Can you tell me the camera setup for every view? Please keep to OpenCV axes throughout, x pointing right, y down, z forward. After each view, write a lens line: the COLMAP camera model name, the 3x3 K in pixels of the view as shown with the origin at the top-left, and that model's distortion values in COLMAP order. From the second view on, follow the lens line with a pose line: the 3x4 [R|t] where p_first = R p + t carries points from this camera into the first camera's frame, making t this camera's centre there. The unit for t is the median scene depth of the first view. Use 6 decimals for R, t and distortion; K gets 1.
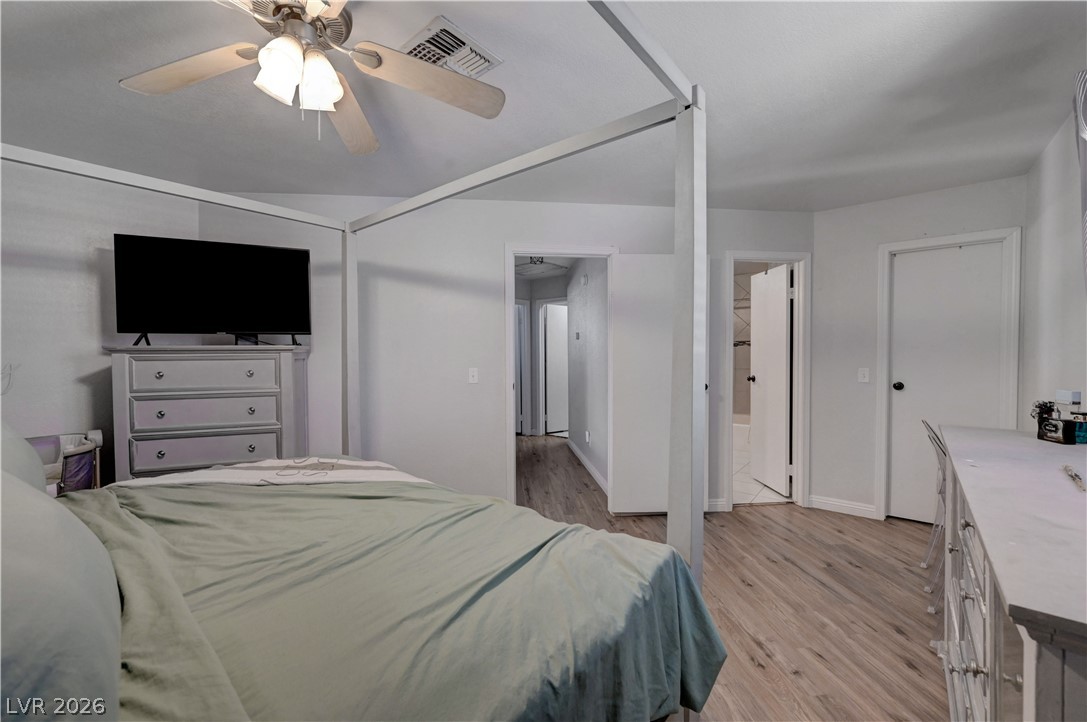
lens RADIAL K [[434.0, 0, 550.8], [0, 434.0, 365.9], [0, 0, 1]] dist [0.000351, -0.000315]
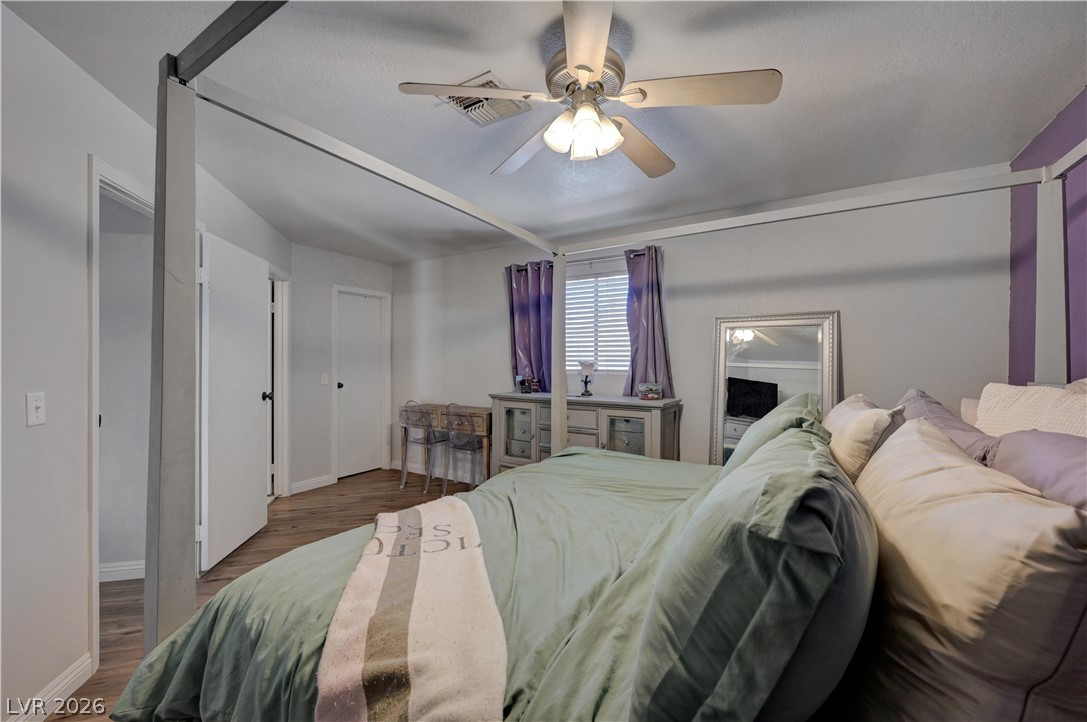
lens RADIAL K [[434.0, 0, 550.8], [0, 434.0, 365.9], [0, 0, 1]] dist [0.000351, -0.000315]
pose [[-0.134121, -0.006029, 0.990947, -0.718168], [0.021075, 0.999738, 0.008935, -0.016115], [-0.990741, 0.022083, -0.133959, 0.511281]]
